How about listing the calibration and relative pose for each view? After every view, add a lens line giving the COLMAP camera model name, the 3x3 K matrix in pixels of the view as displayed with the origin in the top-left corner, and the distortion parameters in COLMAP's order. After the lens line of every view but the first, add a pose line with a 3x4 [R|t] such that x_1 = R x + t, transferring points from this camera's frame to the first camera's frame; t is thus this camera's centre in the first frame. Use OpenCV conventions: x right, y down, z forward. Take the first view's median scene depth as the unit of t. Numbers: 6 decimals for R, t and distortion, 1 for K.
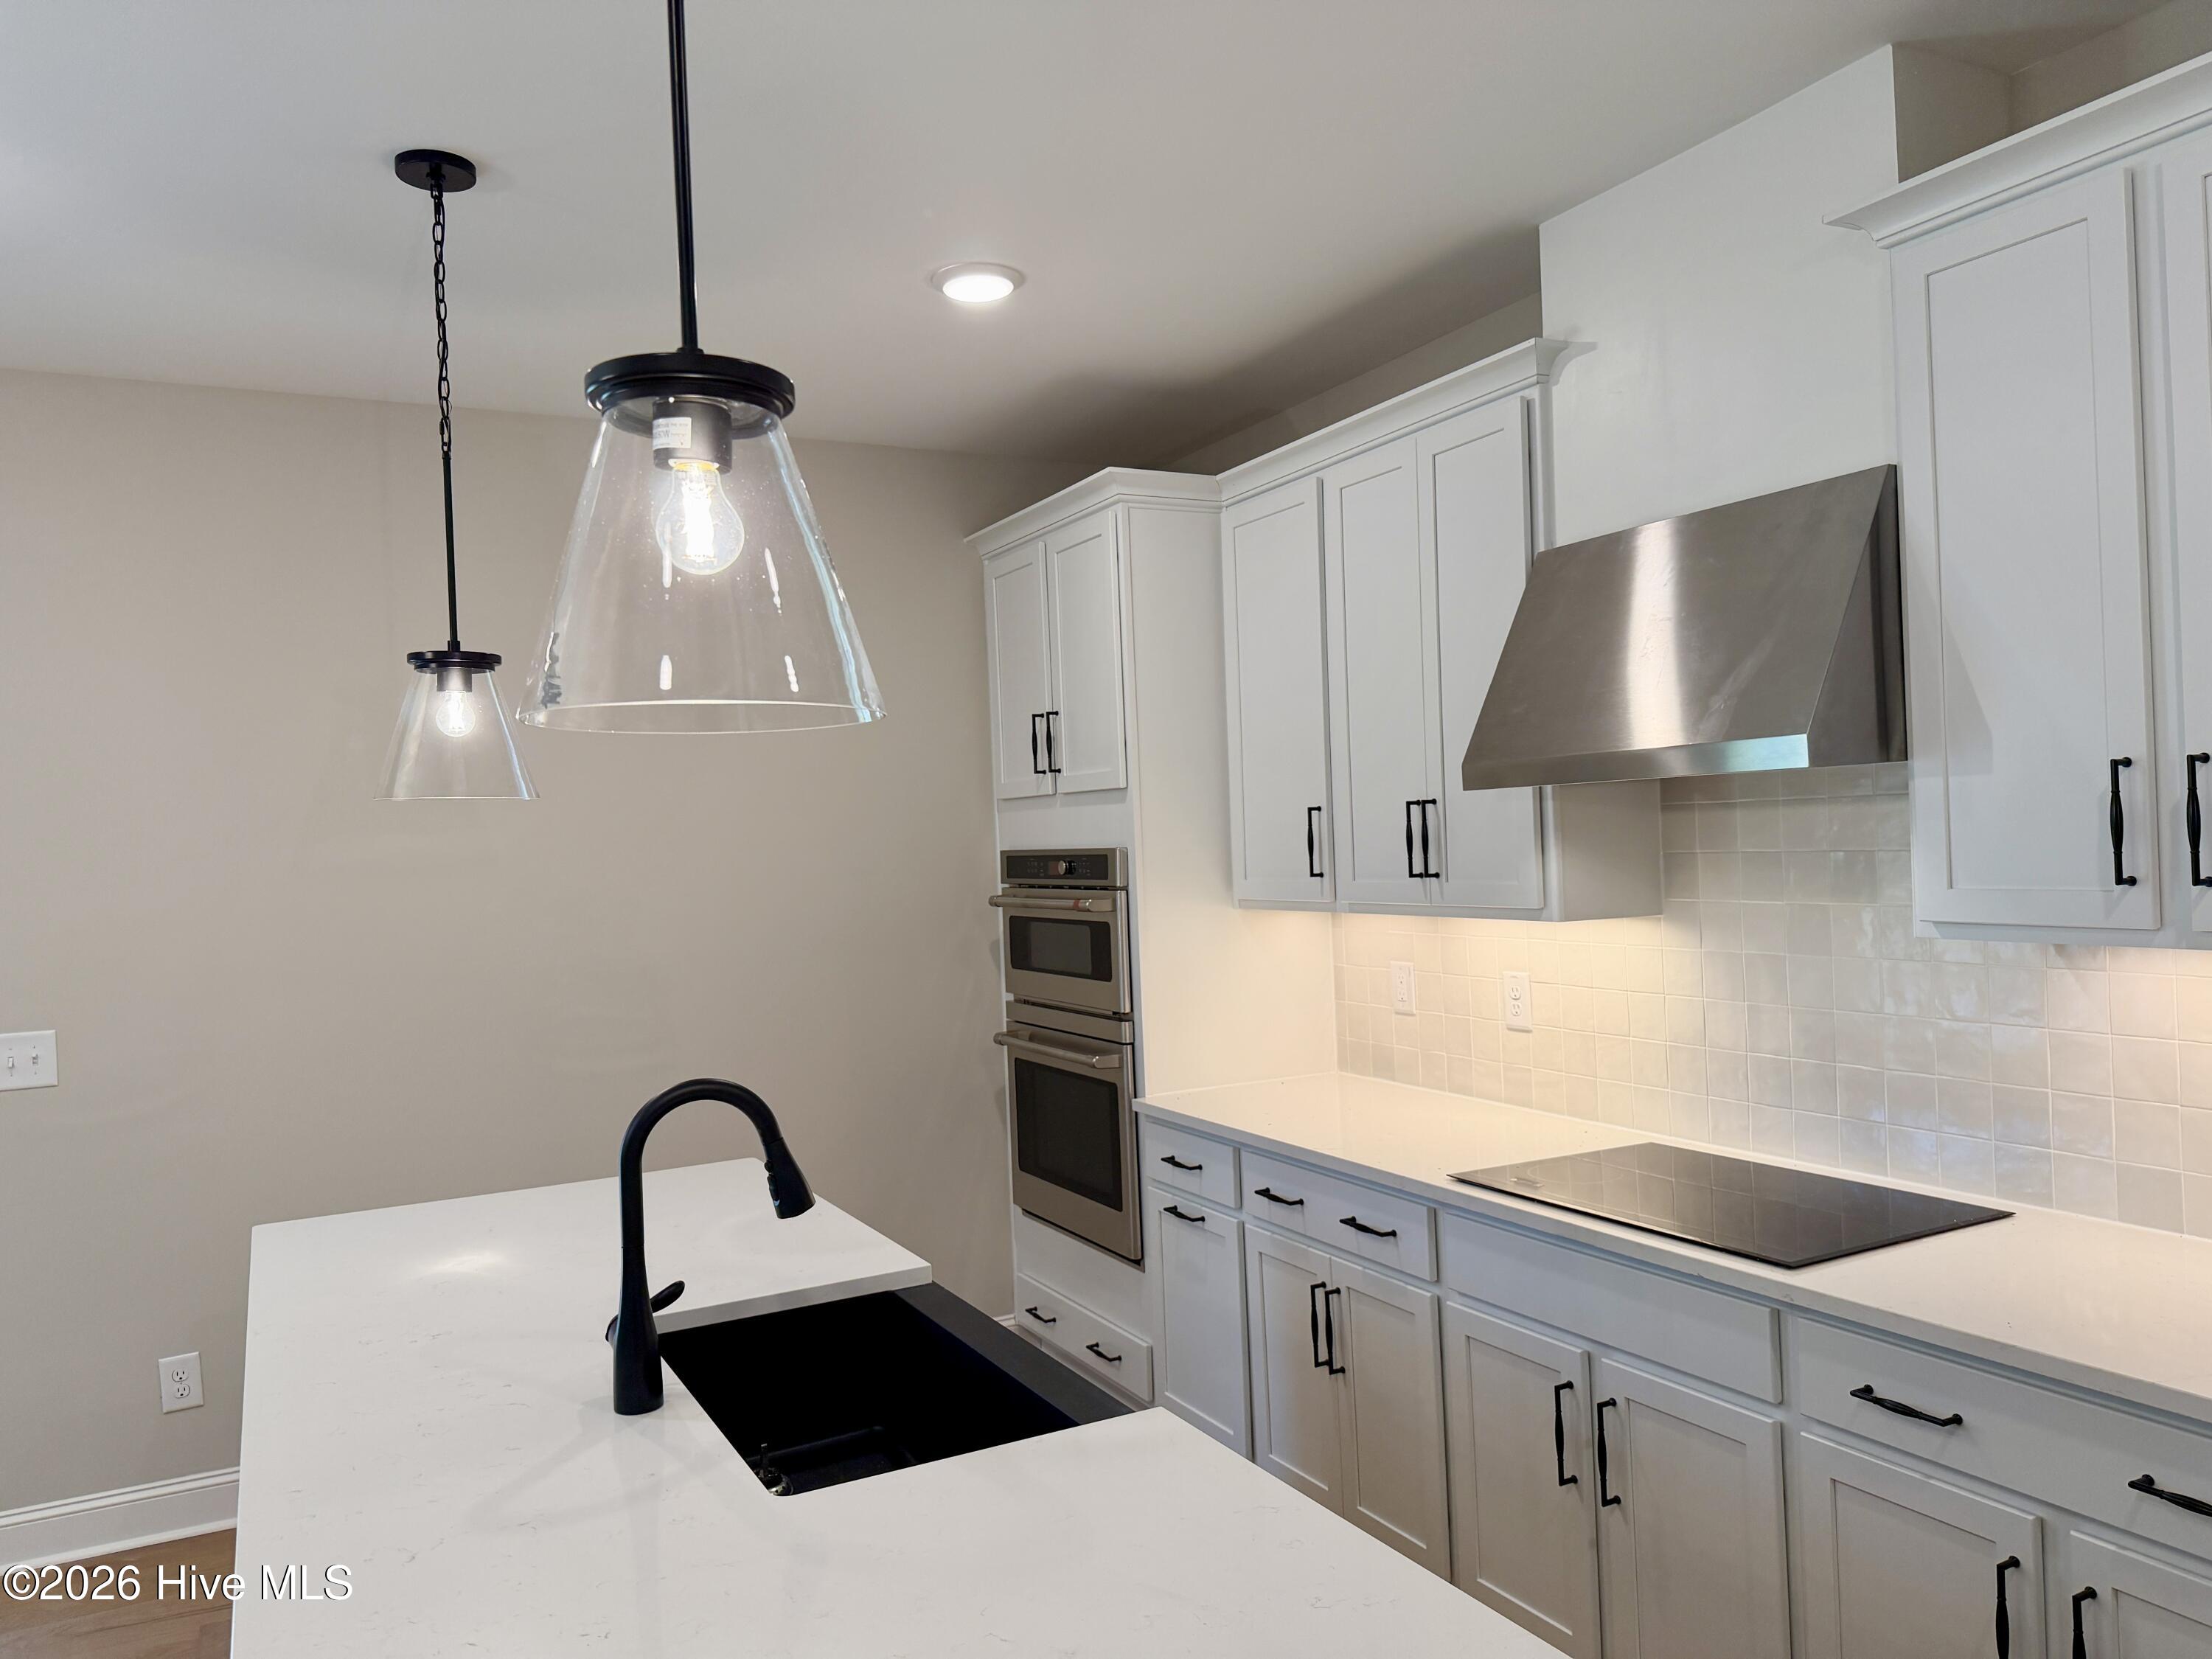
lens RADIAL K [[1507.7, 0, 1106.0], [0, 1507.7, 829.5], [0, 0, 1]] dist [-0.025213, 0.001613]
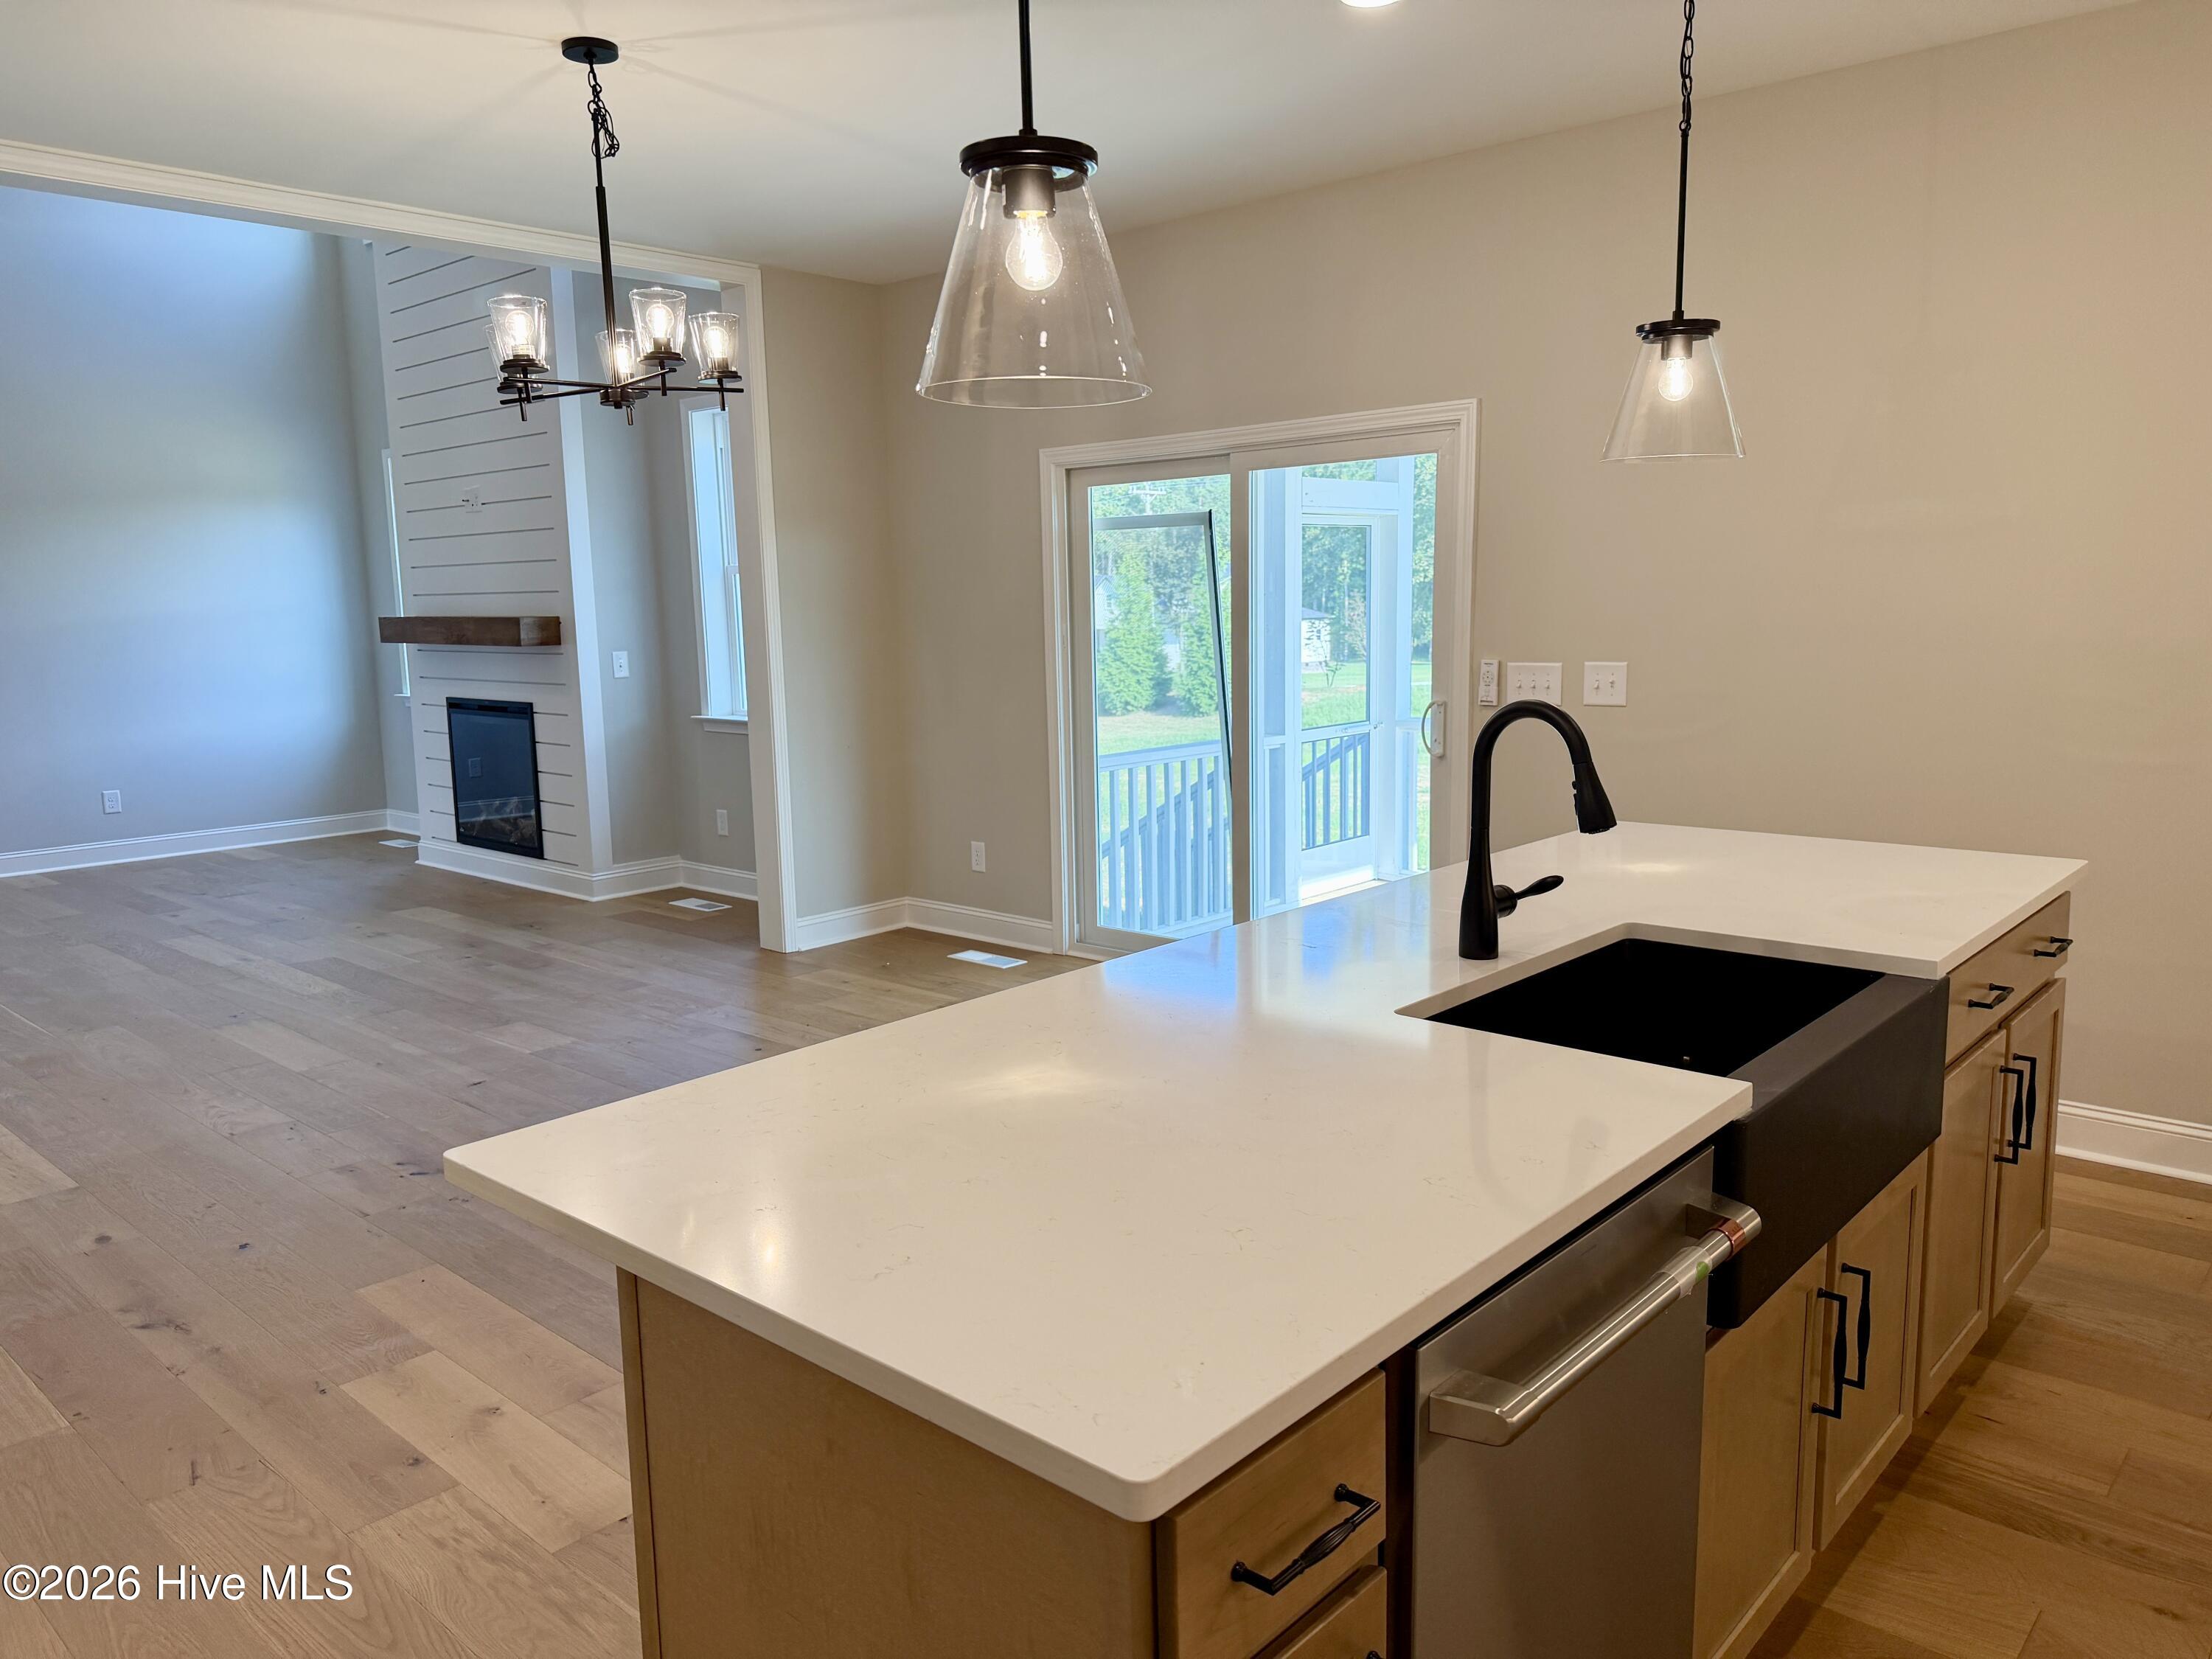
lens RADIAL K [[1574.8, 0, 1106.0], [0, 1574.8, 829.5], [0, 0, 1]] dist [-0.002526, 0.001375]
pose [[0.336763, 0.173676, -0.925433, 0.487591], [0.008562, 0.982236, 0.187452, 0.023635], [0.941550, -0.071051, 0.329294, 0.183199]]
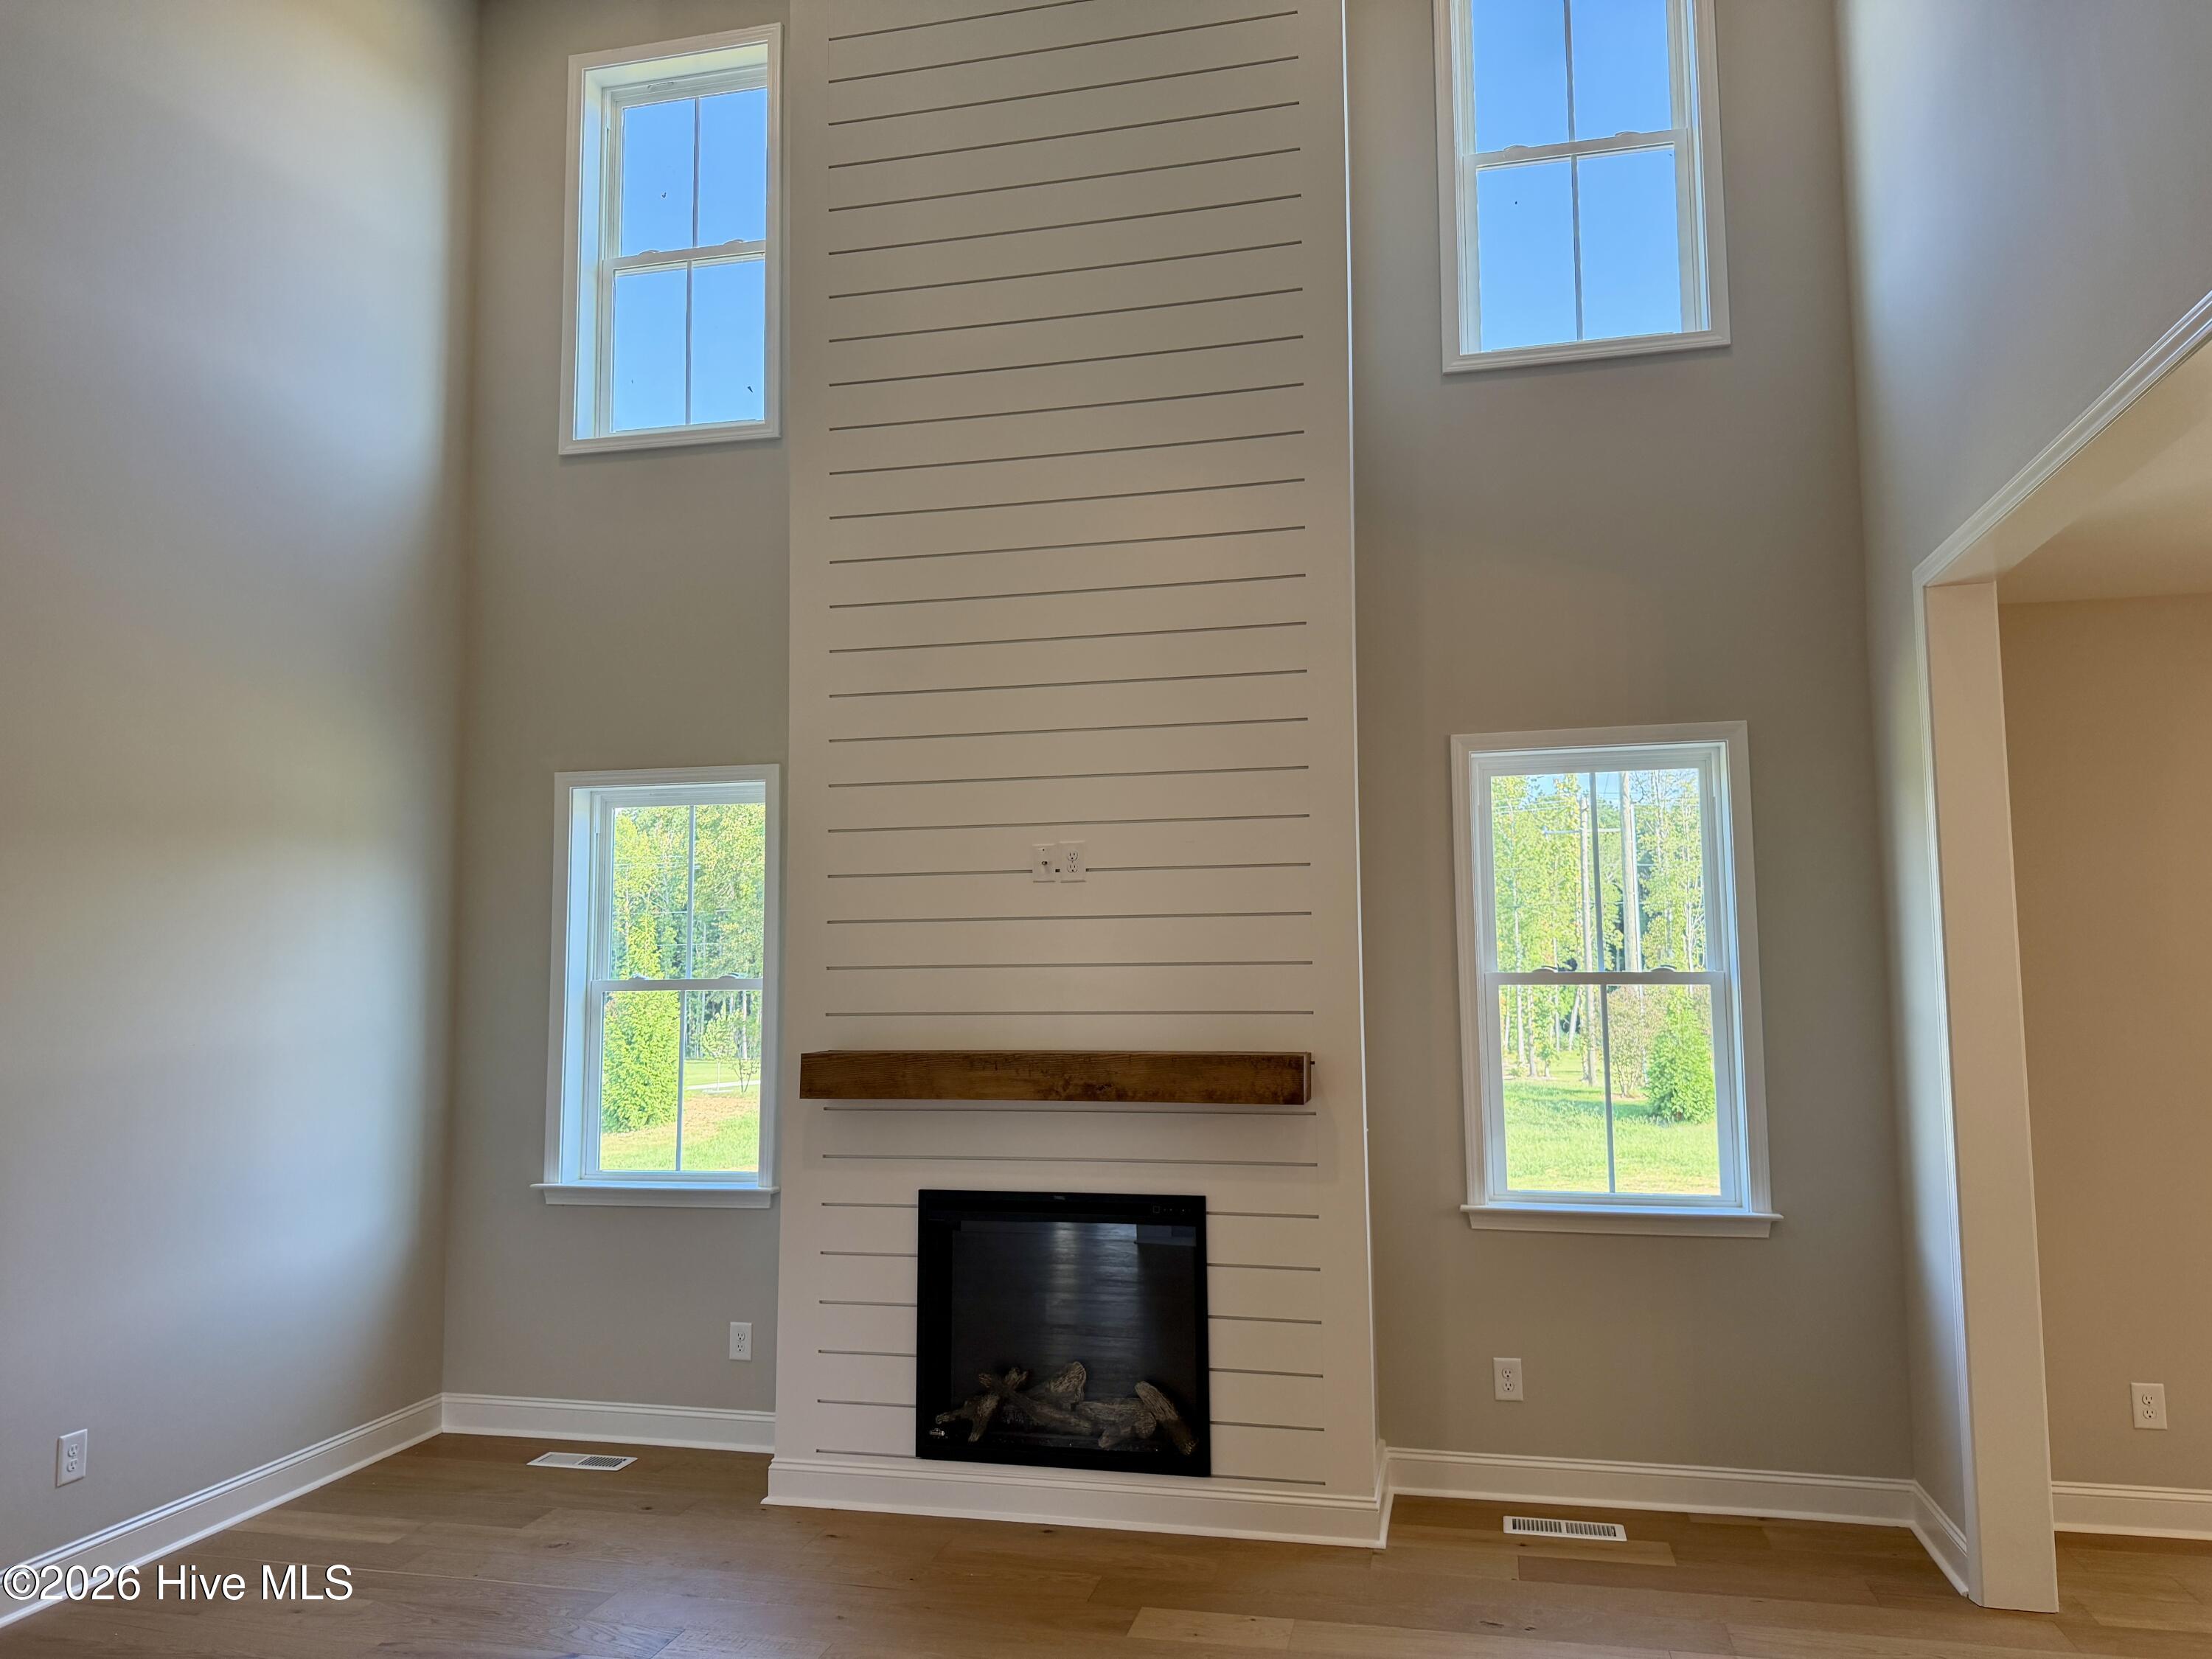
lens RADIAL K [[1555.1, 0, 1102.2], [0, 1555.1, 823.2], [0, 0, 1]] dist [0.074980, -0.124643]
pose [[0.735972, -0.032215, -0.676246, -1.417405], [-0.019600, 0.997435, -0.068847, 0.037570], [0.676729, 0.063924, 0.733452, -1.148721]]
